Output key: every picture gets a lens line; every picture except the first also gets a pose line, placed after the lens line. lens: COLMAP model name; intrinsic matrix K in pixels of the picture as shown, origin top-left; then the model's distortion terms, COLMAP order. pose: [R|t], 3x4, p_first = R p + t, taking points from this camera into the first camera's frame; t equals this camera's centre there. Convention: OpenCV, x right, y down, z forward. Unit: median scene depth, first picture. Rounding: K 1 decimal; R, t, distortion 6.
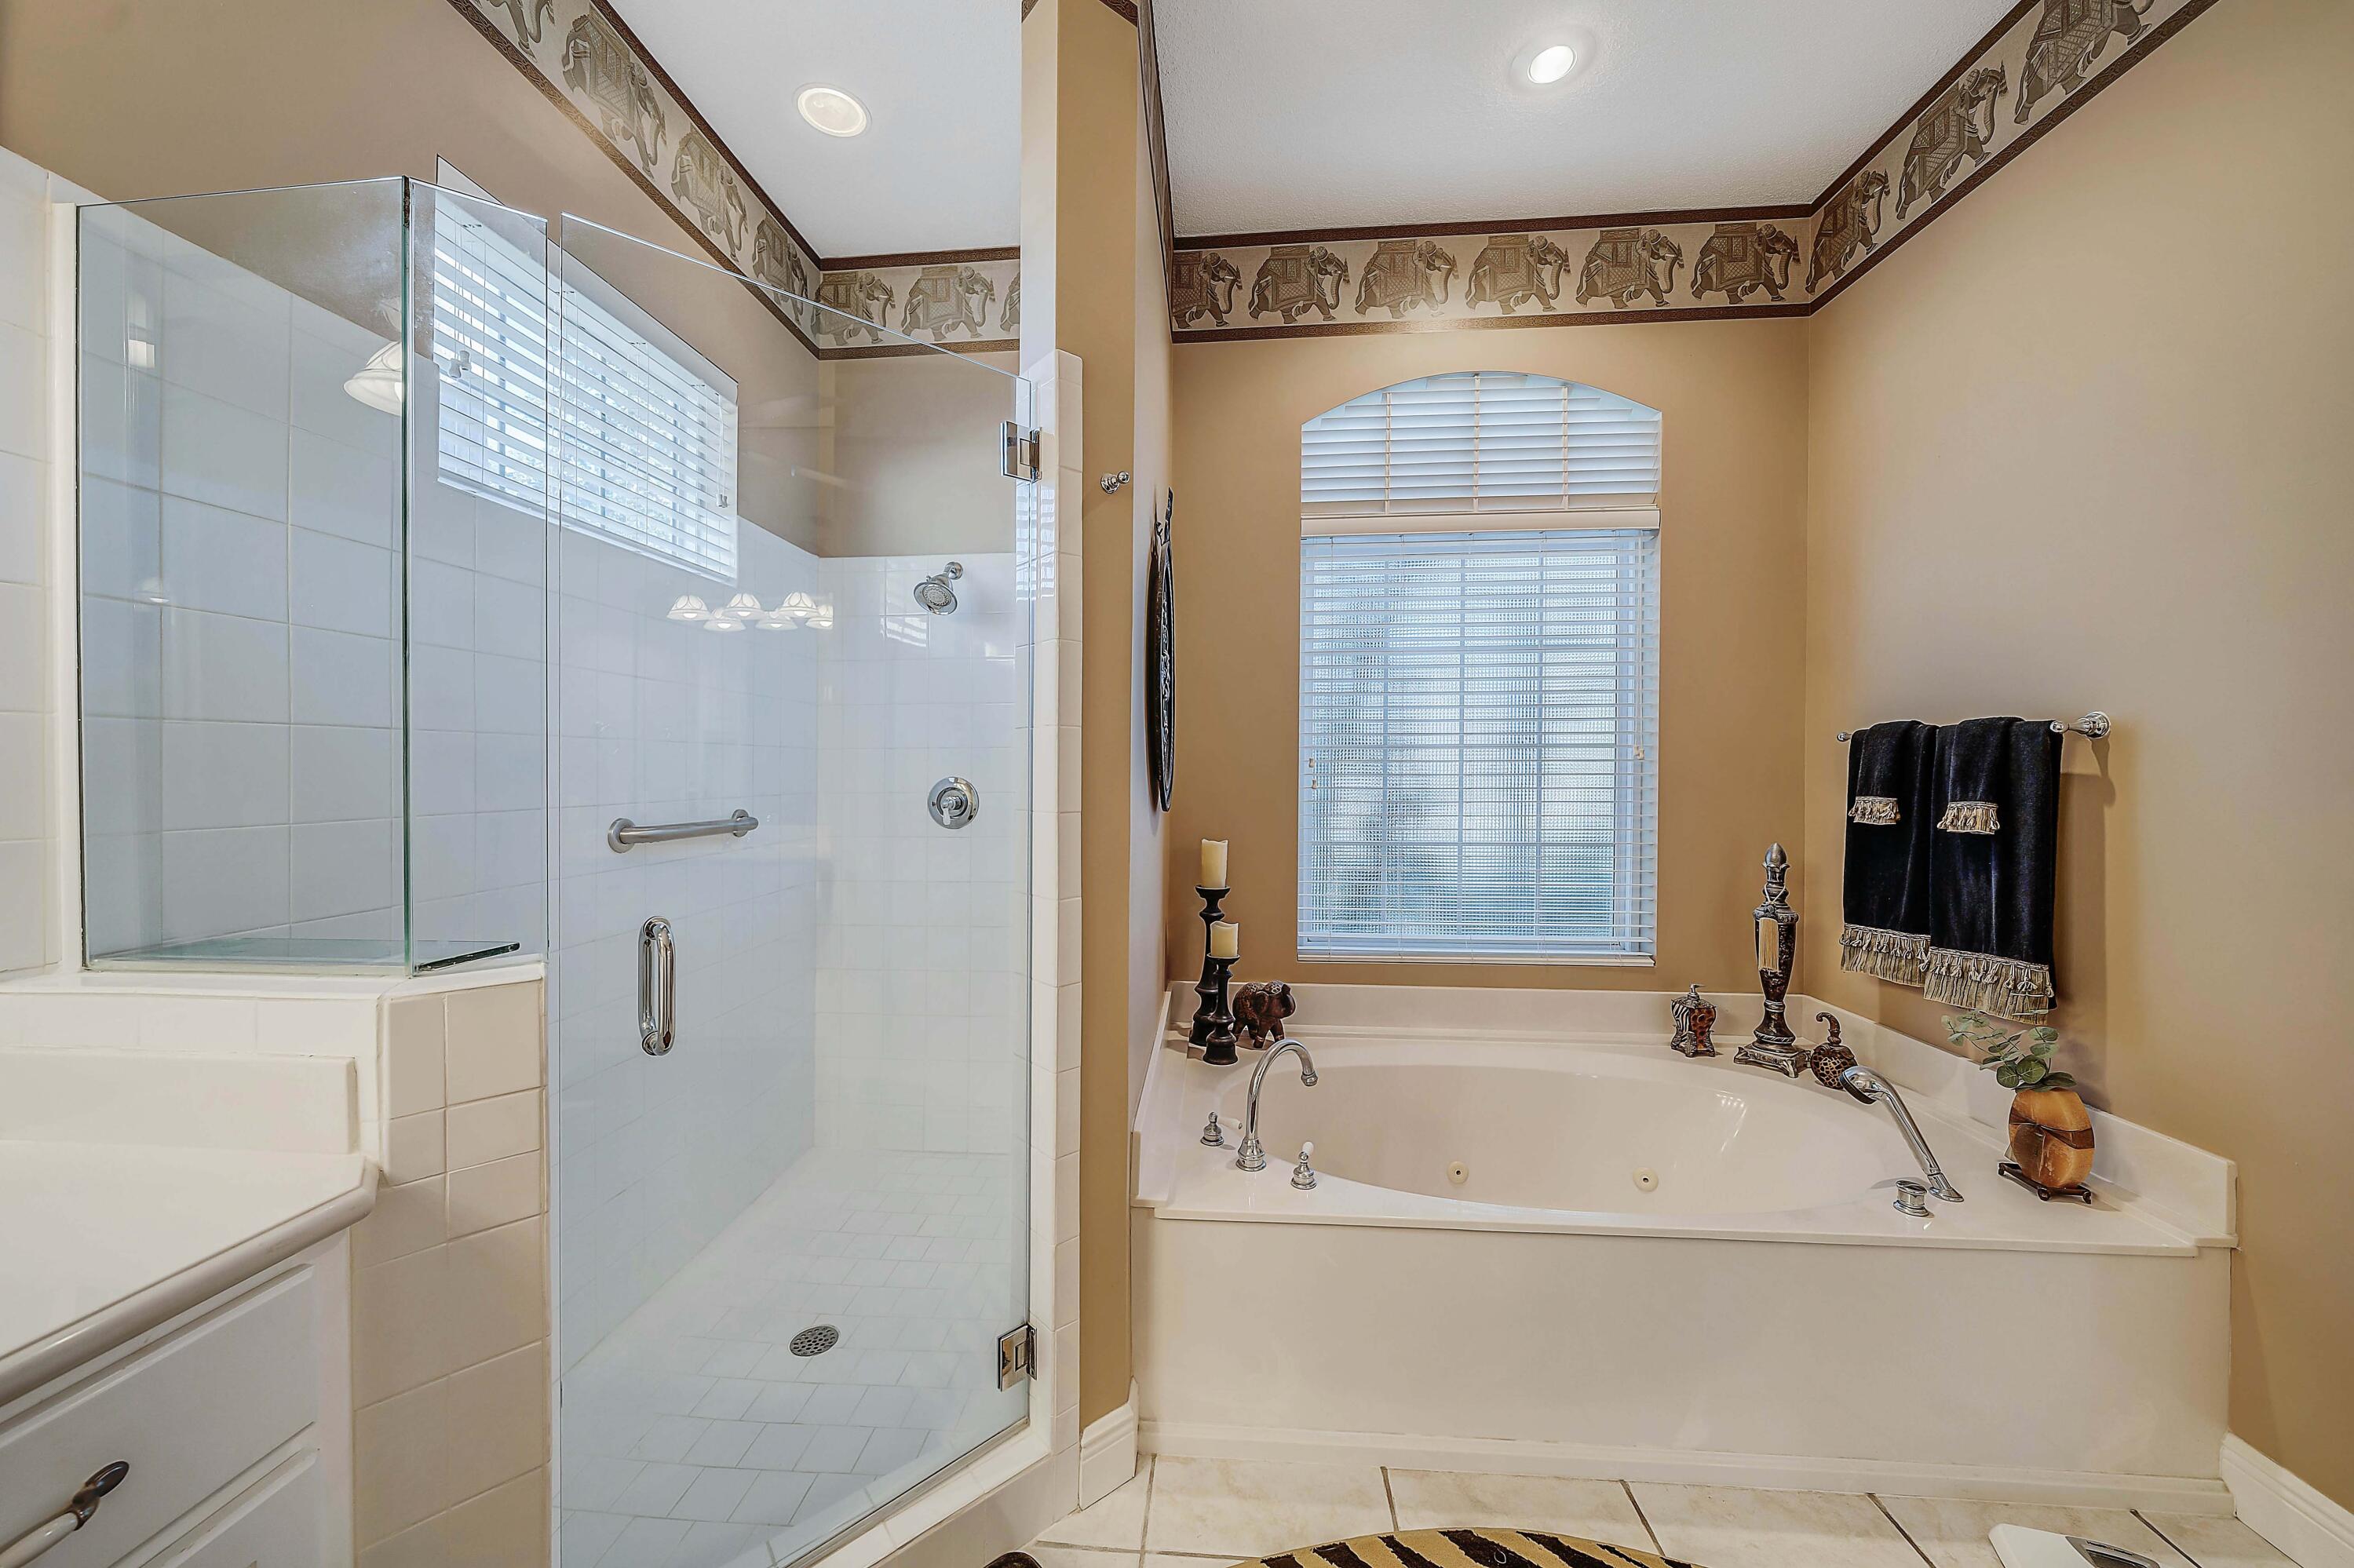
lens RADIAL K [[822.0, 0, 1177.0], [0, 822.0, 784.0], [0, 0, 1]] dist [-0.001662, -0.000156]
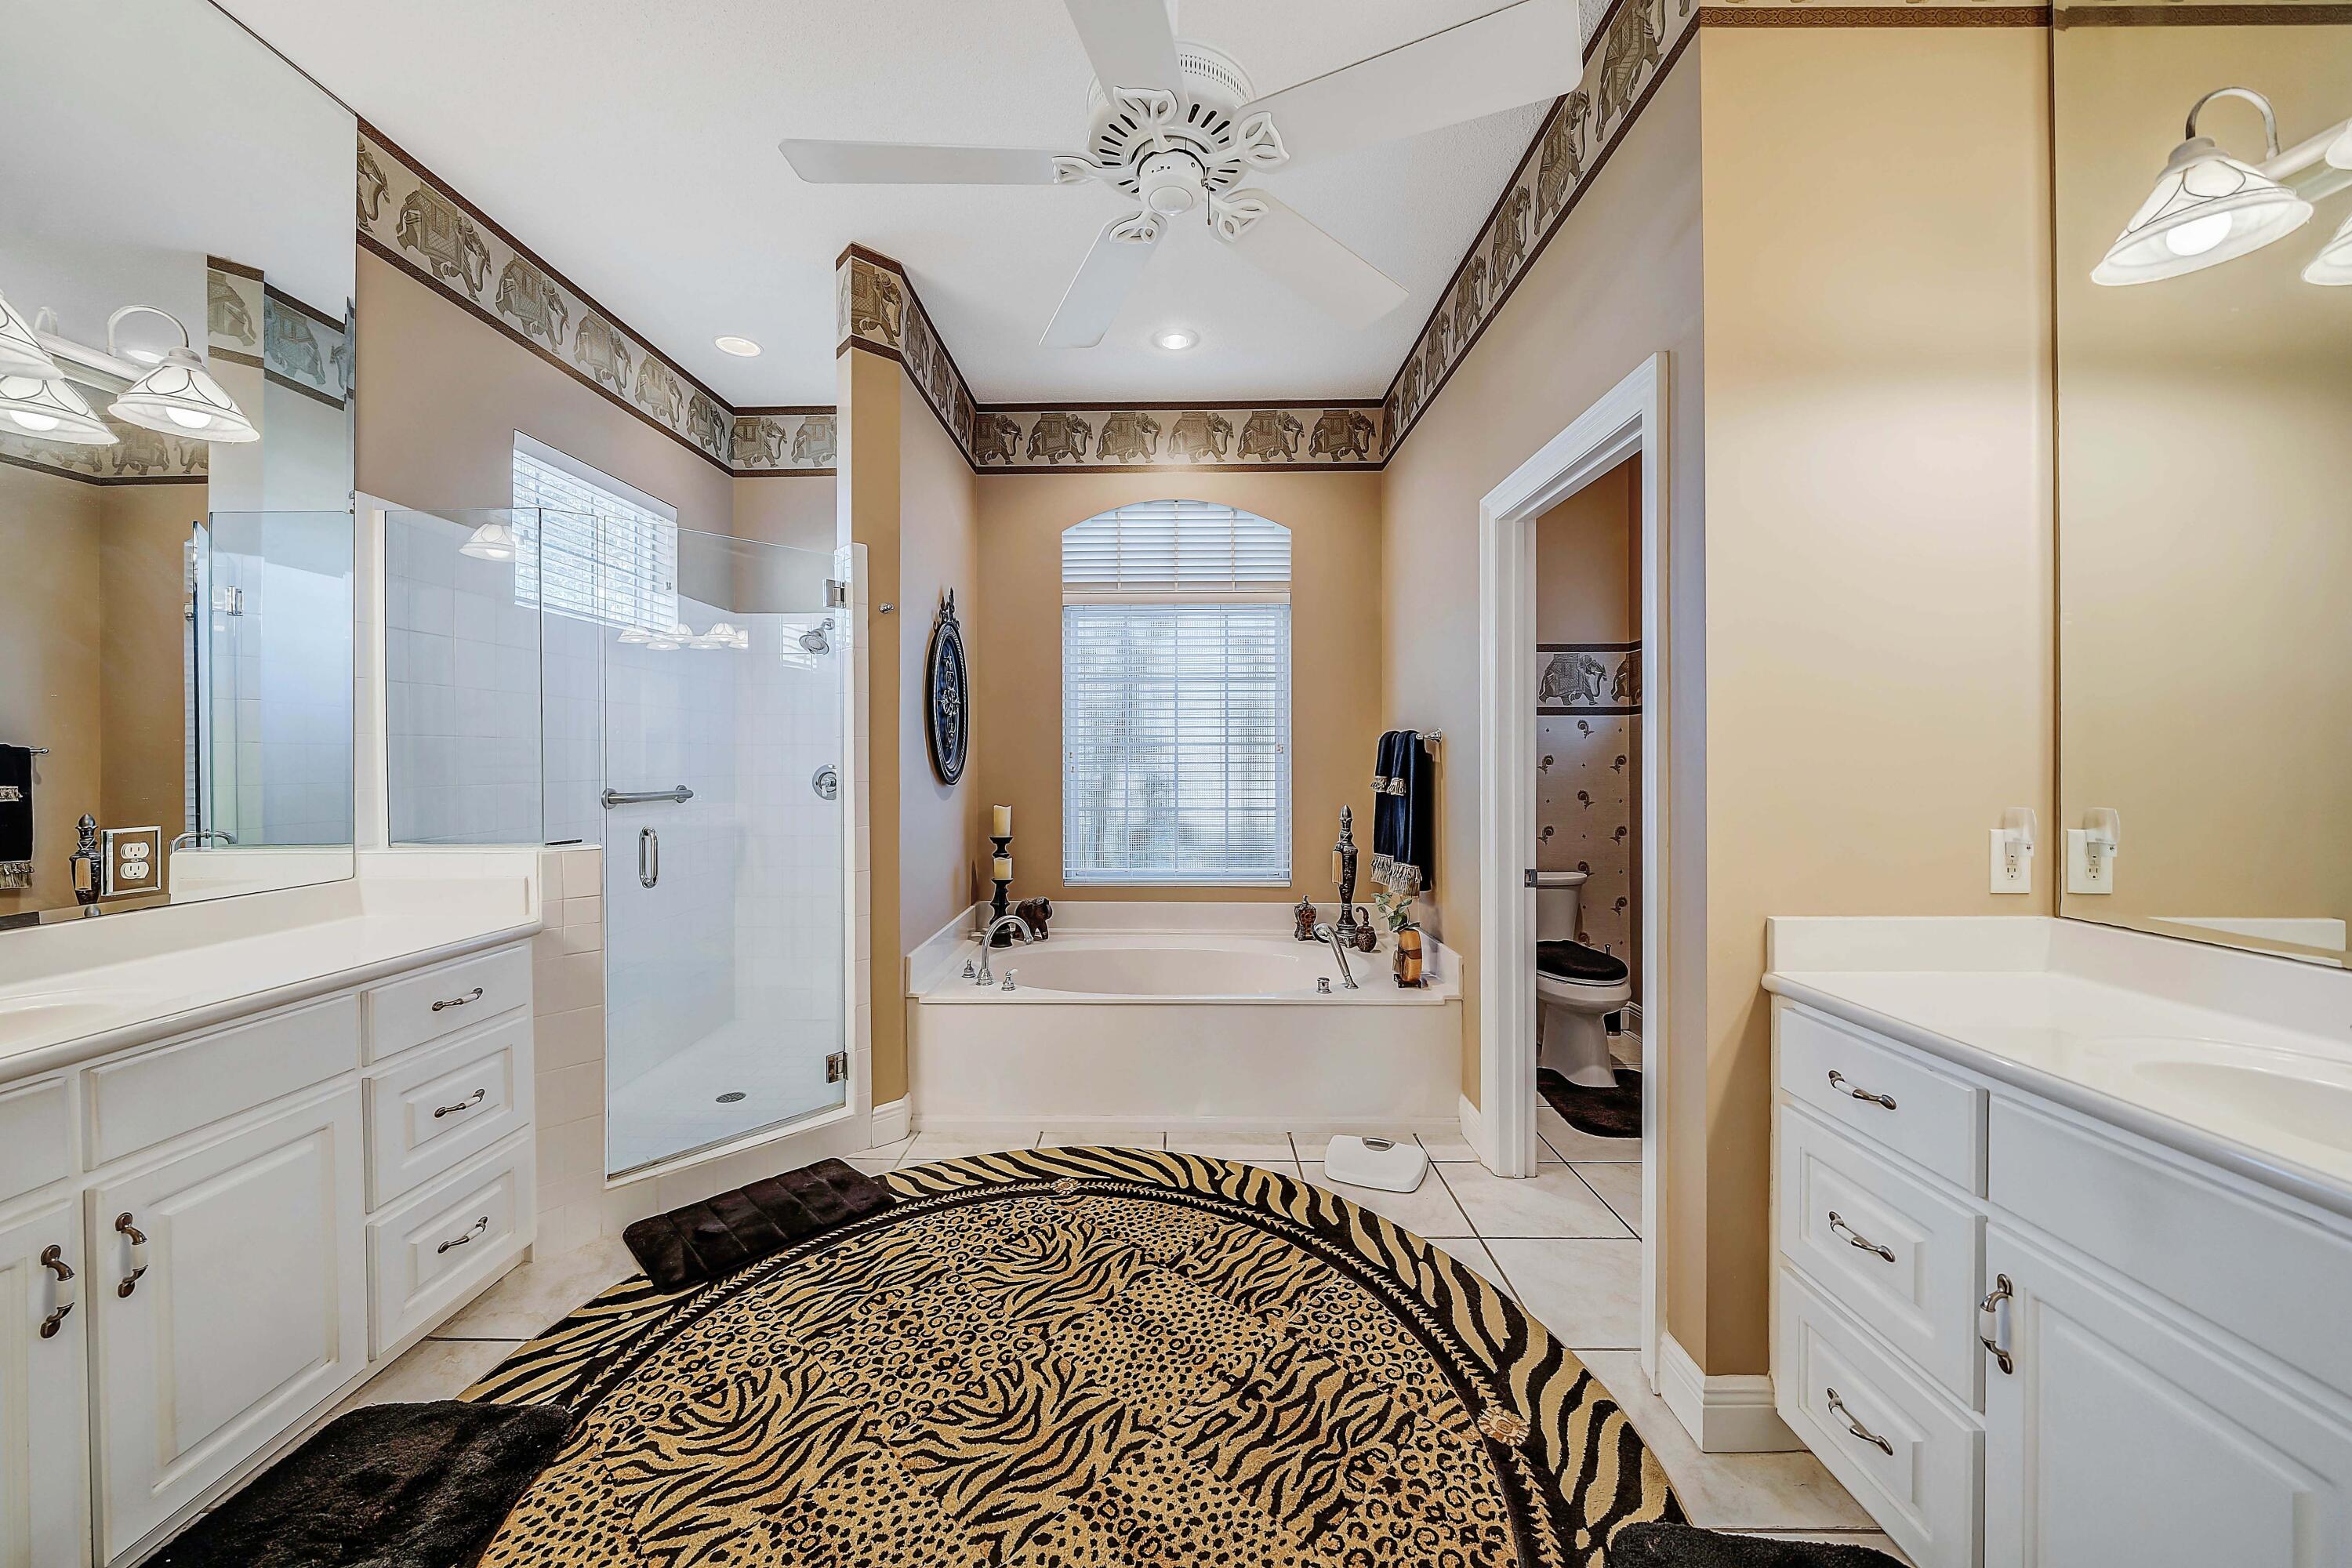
lens RADIAL K [[814.8, 0, 1166.3], [0, 814.8, 783.9], [0, 0, 1]] dist [-0.000497, -0.000115]
pose [[0.998188, -0.001315, 0.060165, 0.262584], [0.000576, 0.999924, 0.012314, 0.009583], [-0.060176, -0.012257, 0.998112, -0.534941]]
